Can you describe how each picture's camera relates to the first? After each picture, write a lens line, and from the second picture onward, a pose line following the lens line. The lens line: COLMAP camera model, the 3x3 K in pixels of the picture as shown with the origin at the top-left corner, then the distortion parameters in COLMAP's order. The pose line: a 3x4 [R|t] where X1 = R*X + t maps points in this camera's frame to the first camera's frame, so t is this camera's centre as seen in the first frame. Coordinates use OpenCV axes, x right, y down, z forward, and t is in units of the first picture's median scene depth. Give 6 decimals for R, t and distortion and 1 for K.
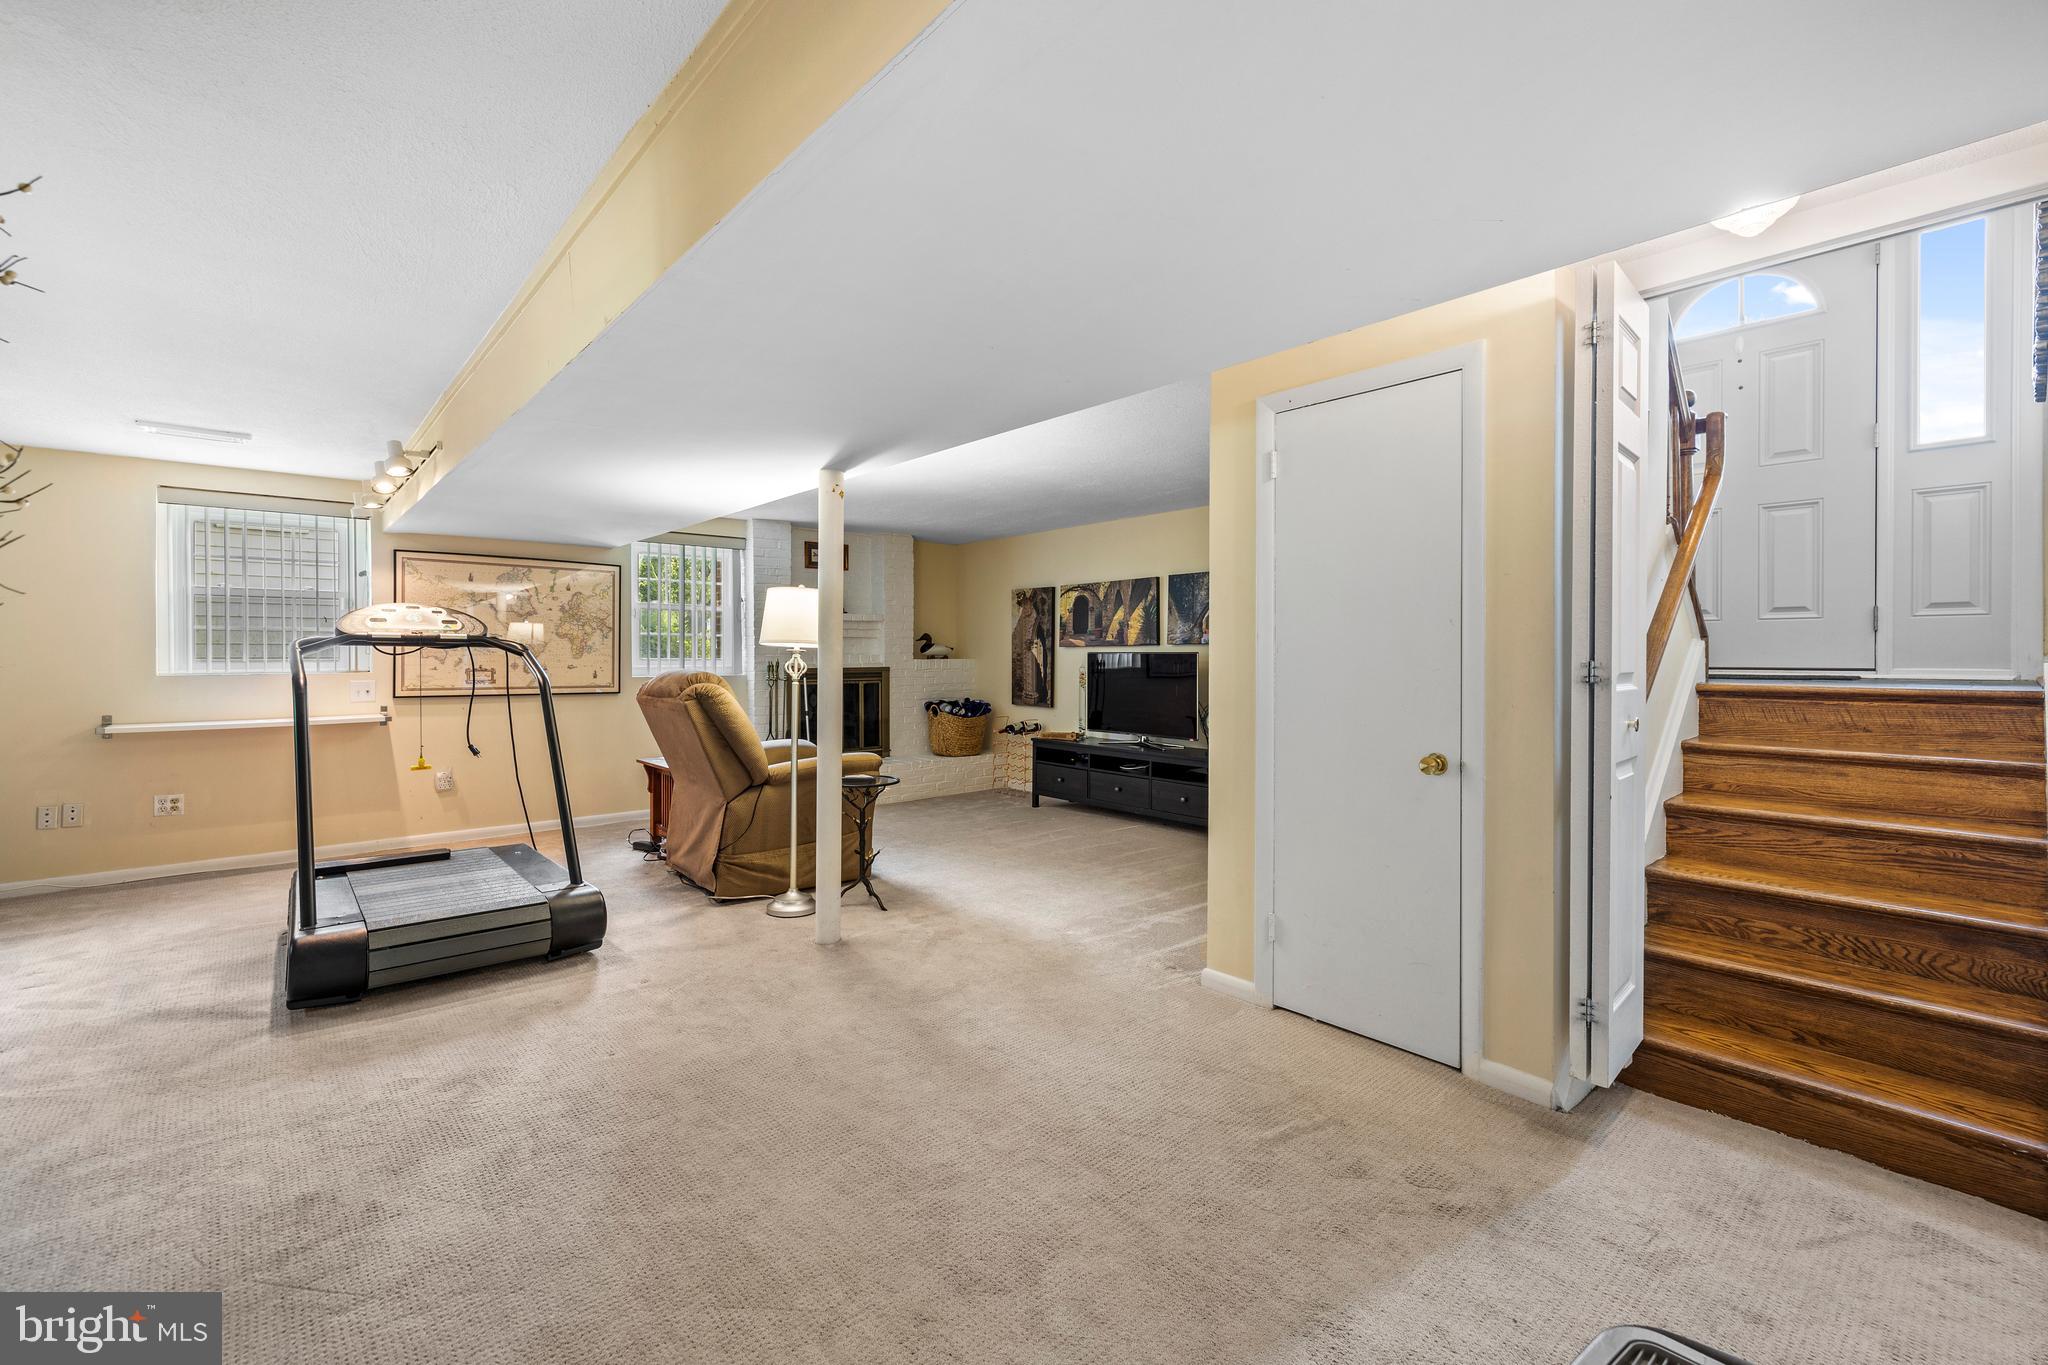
lens RADIAL K [[880.9, 0, 1020.5], [0, 880.9, 669.1], [0, 0, 1]] dist [0.001196, -0.000576]
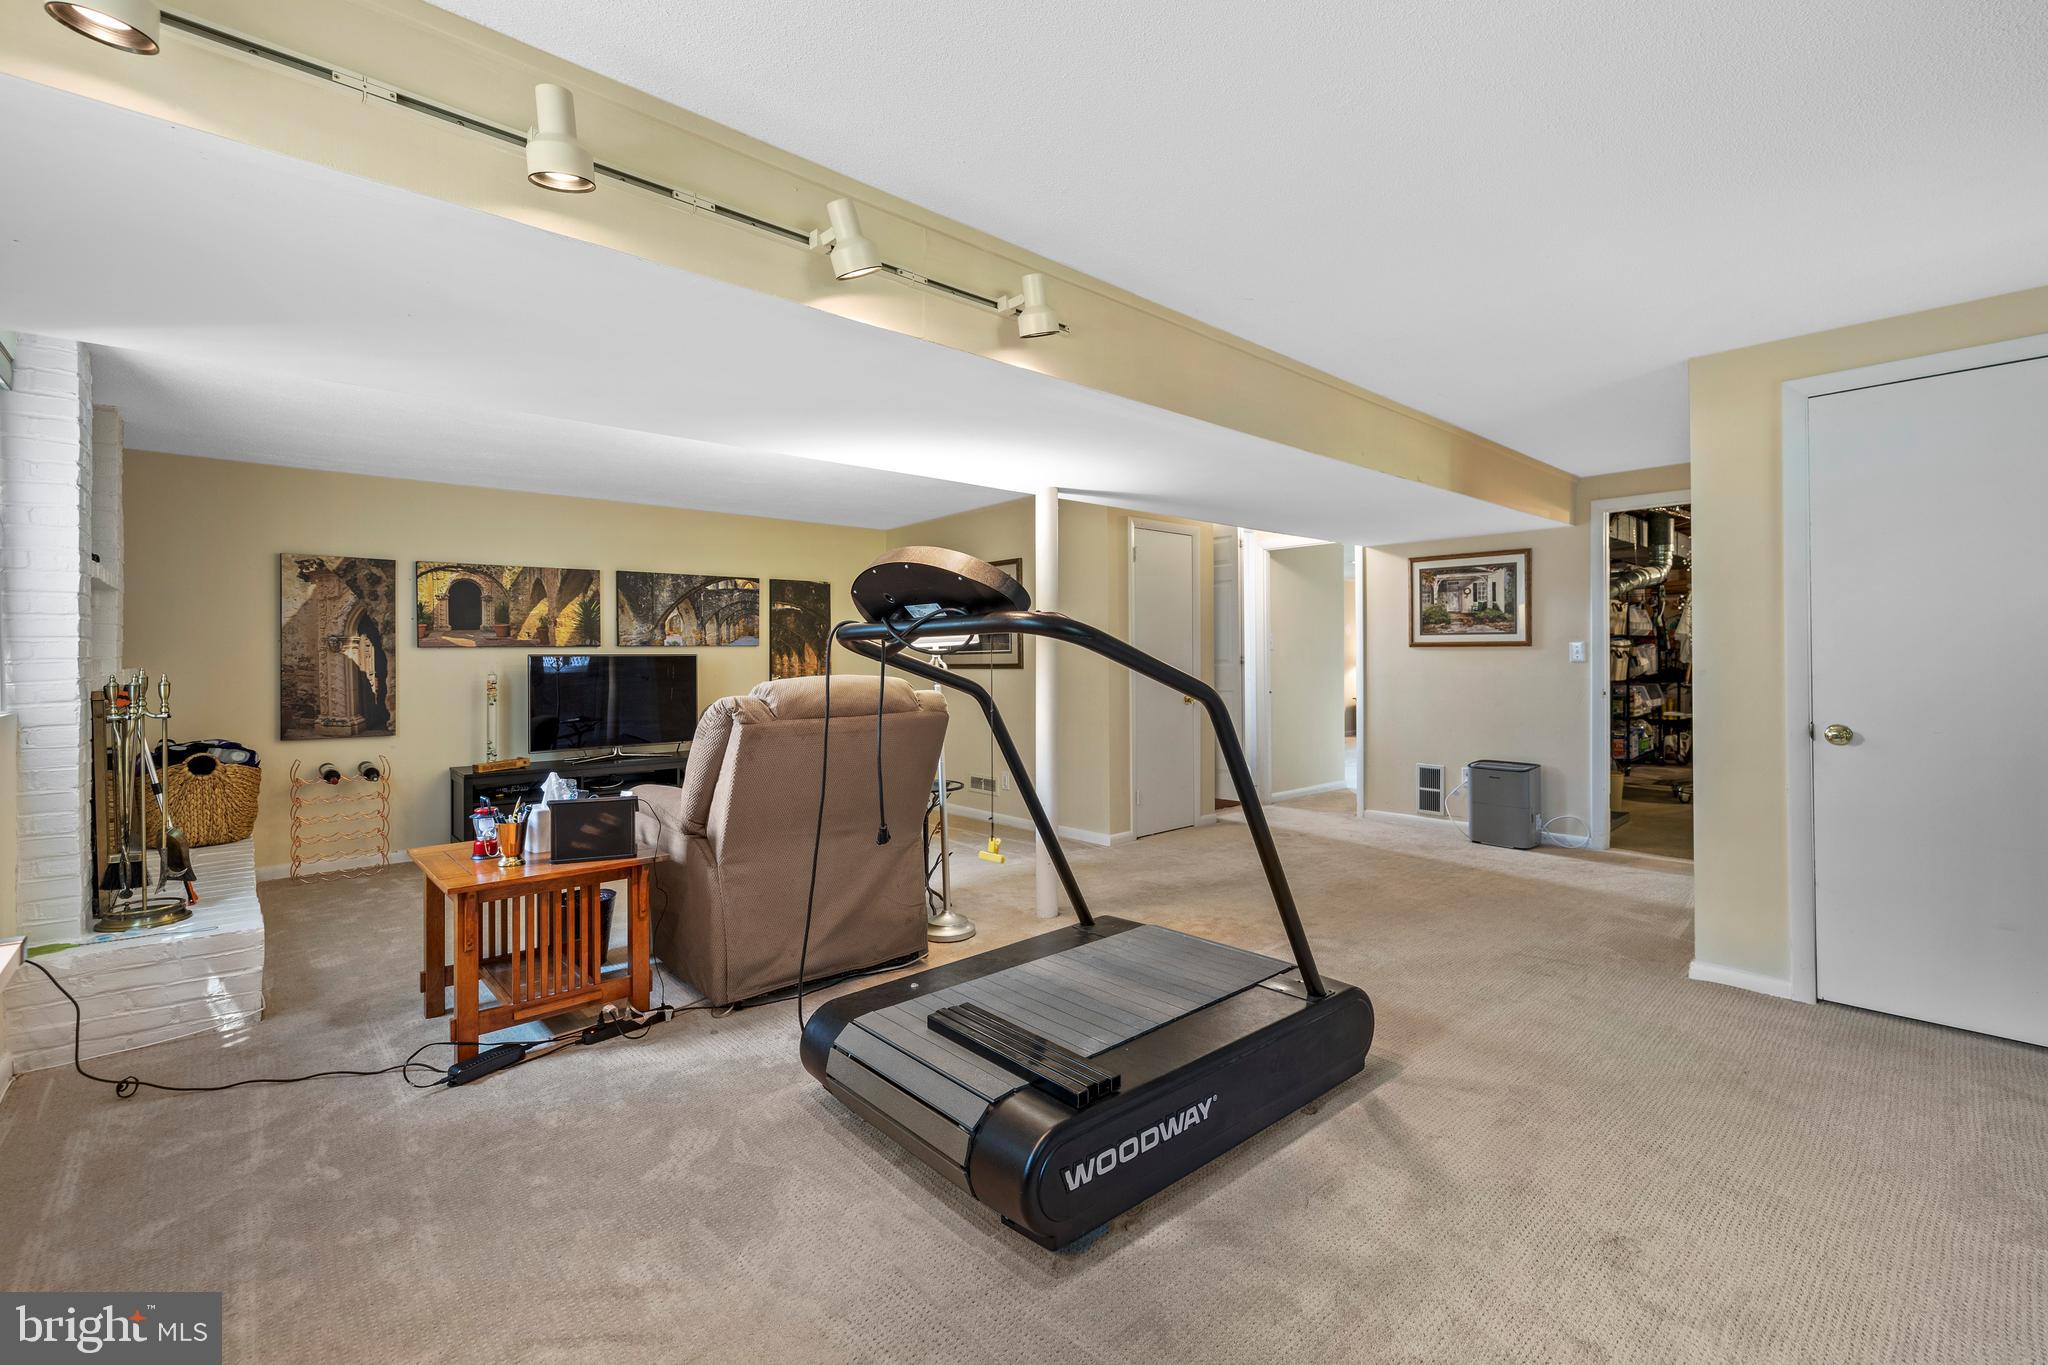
lens RADIAL K [[880.9, 0, 1019.6], [0, 880.9, 663.0], [0, 0, 1]] dist [0.001196, -0.000576]
pose [[-0.006602, -0.012006, 0.999906, -0.691072], [0.018509, 0.999755, 0.012127, -0.012694], [-0.999807, 0.018588, -0.006379, 0.540989]]
